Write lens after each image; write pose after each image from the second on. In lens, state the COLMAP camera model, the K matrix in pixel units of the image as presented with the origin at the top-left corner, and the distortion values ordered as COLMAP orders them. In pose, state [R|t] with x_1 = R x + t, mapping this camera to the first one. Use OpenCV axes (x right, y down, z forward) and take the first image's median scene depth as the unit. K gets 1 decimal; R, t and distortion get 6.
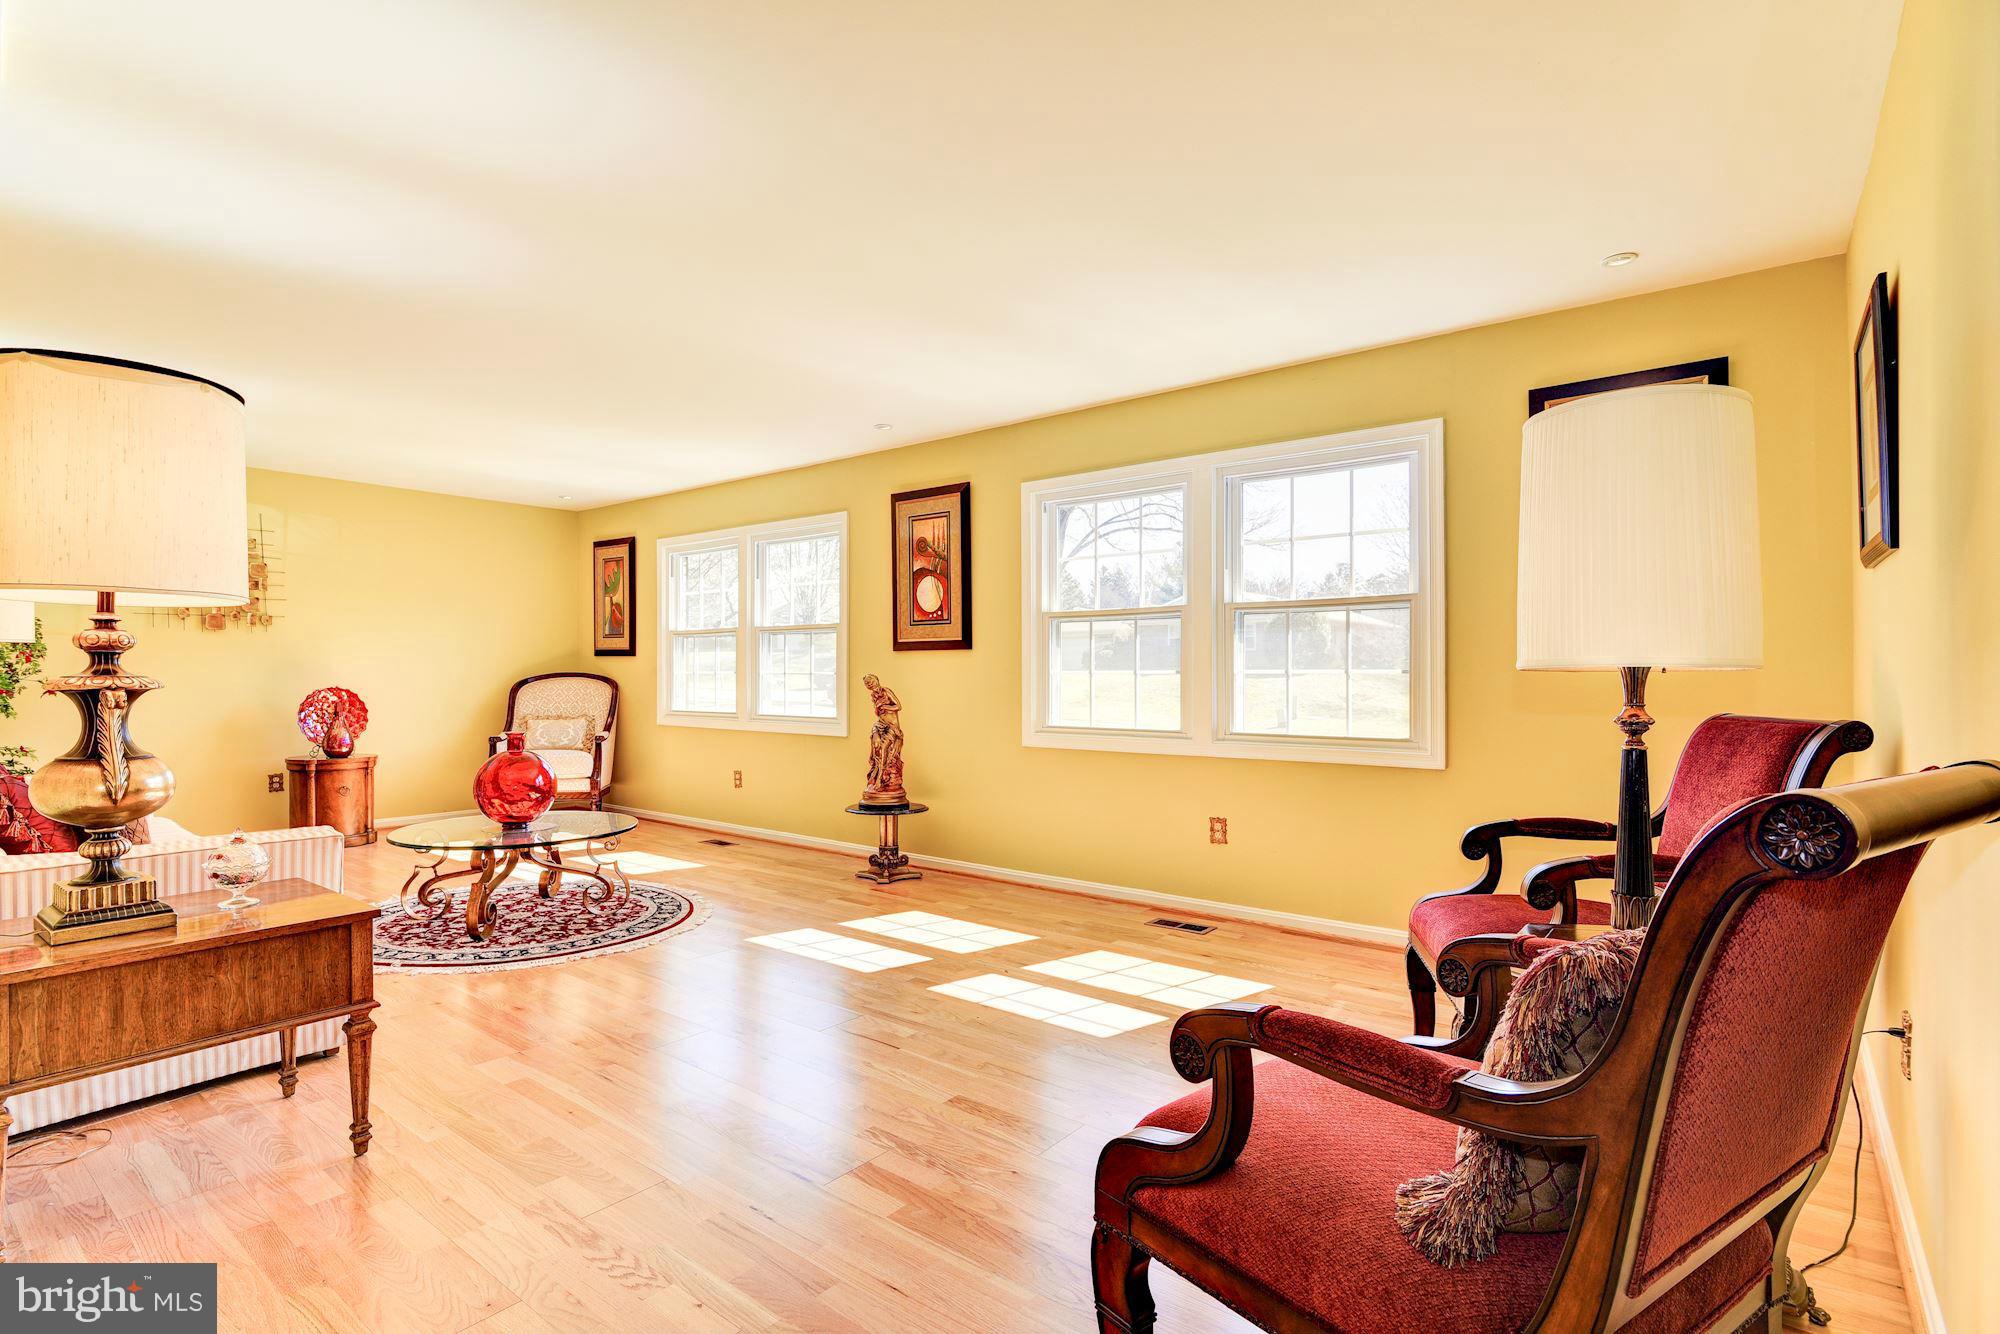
lens RADIAL K [[985.8, 0, 996.3], [0, 985.8, 663.4], [0, 0, 1]] dist [-0.013982, 0.001256]
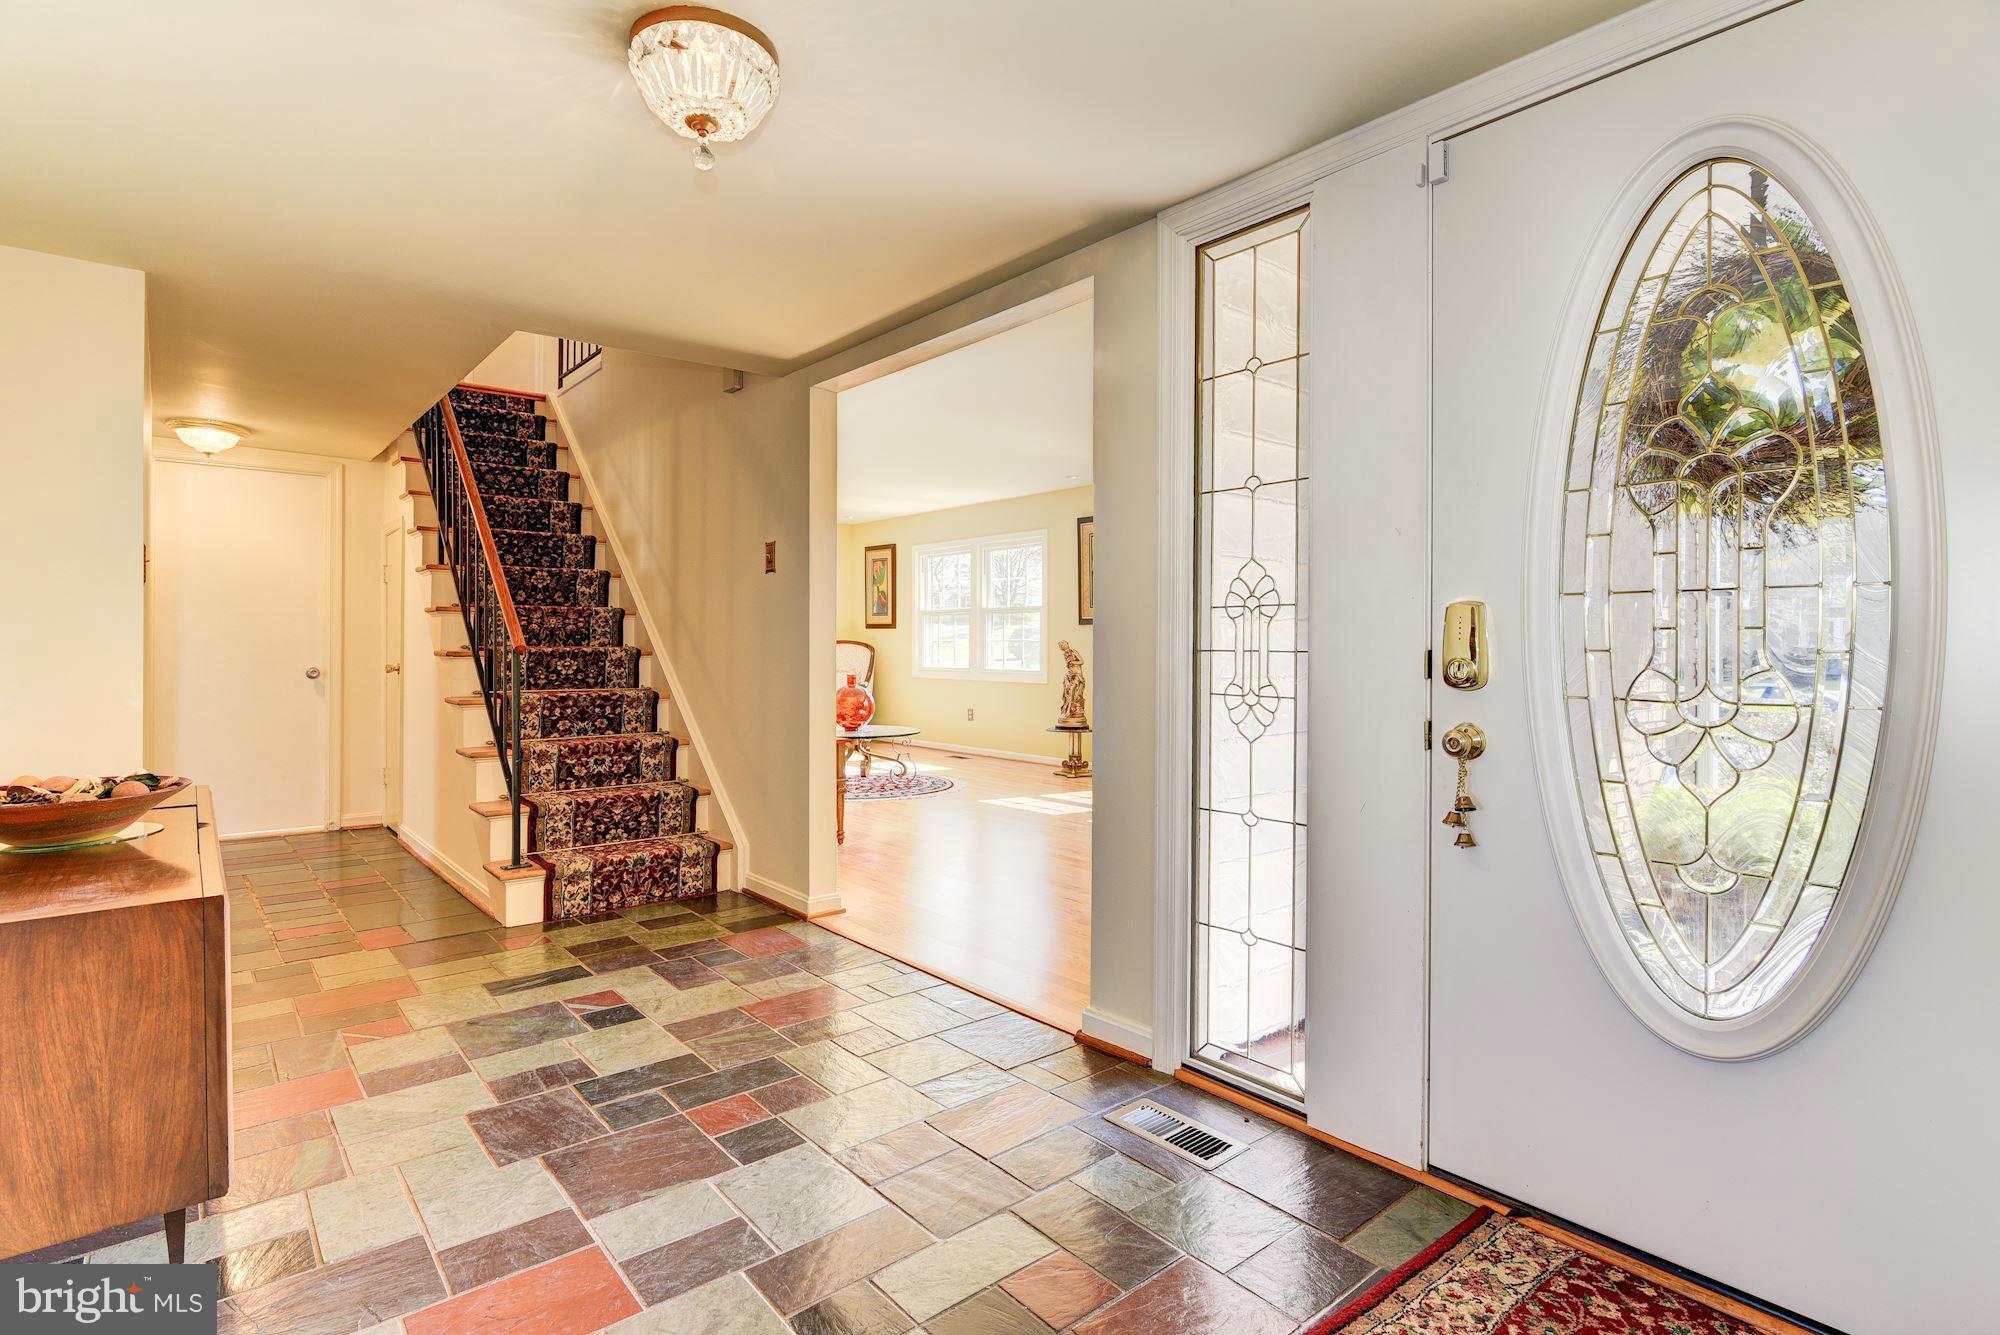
lens RADIAL K [[985.8, 0, 992.9], [0, 985.8, 654.8], [0, 0, 1]] dist [-0.013982, 0.001256]
pose [[0.980089, 0.002450, -0.198541, 0.062266], [0.001183, 0.999834, 0.018178, 0.005680], [0.198553, -0.018051, 0.979924, -0.466364]]
